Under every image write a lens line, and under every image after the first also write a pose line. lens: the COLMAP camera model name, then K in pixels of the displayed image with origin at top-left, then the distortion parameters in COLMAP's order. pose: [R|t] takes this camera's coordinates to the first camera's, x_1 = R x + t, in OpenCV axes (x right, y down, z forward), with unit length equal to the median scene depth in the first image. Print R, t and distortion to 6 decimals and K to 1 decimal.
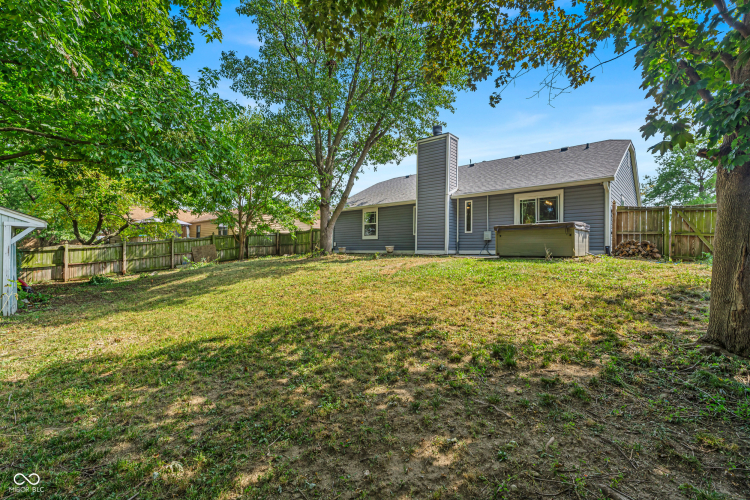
lens RADIAL K [[344.3, 0, 376.8], [0, 344.3, 237.2], [0, 0, 1]] dist [-0.000919, -0.000044]
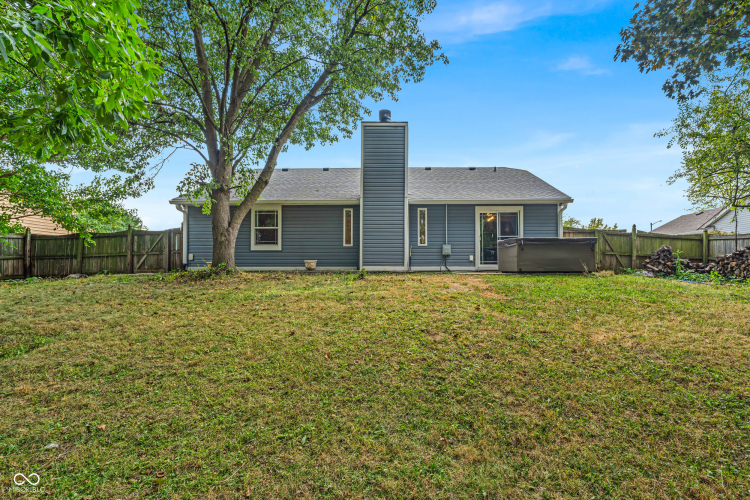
lens RADIAL K [[351.0, 0, 375.0], [0, 351.0, 250.0], [0, 0, 1]] dist [-0.000479, -0.000026]
pose [[0.753853, 0.024647, 0.656581, -0.383369], [-0.020970, 0.999690, -0.013450, 0.012161], [-0.656709, -0.003629, 0.754135, 0.401392]]
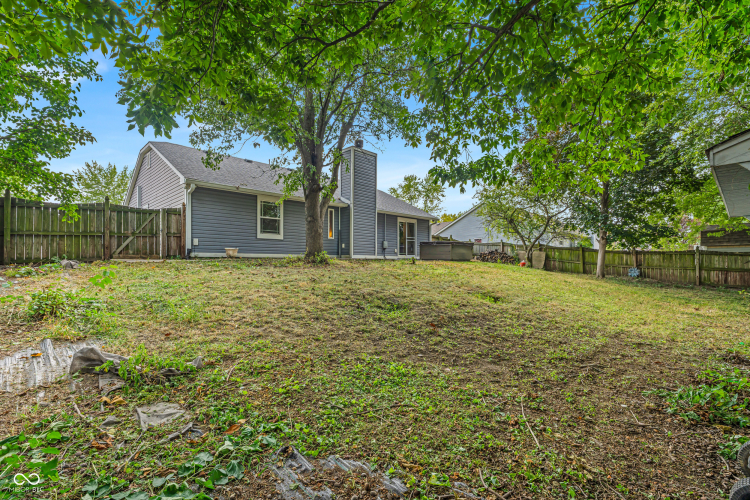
lens RADIAL K [[351.0, 0, 375.0], [0, 351.0, 250.0], [0, 0, 1]] dist [-0.000479, -0.000026]
pose [[0.038888, 0.013258, 0.999156, -0.925146], [-0.058841, 0.998207, -0.010955, 0.030146], [-0.997510, -0.058365, 0.039598, 0.907465]]
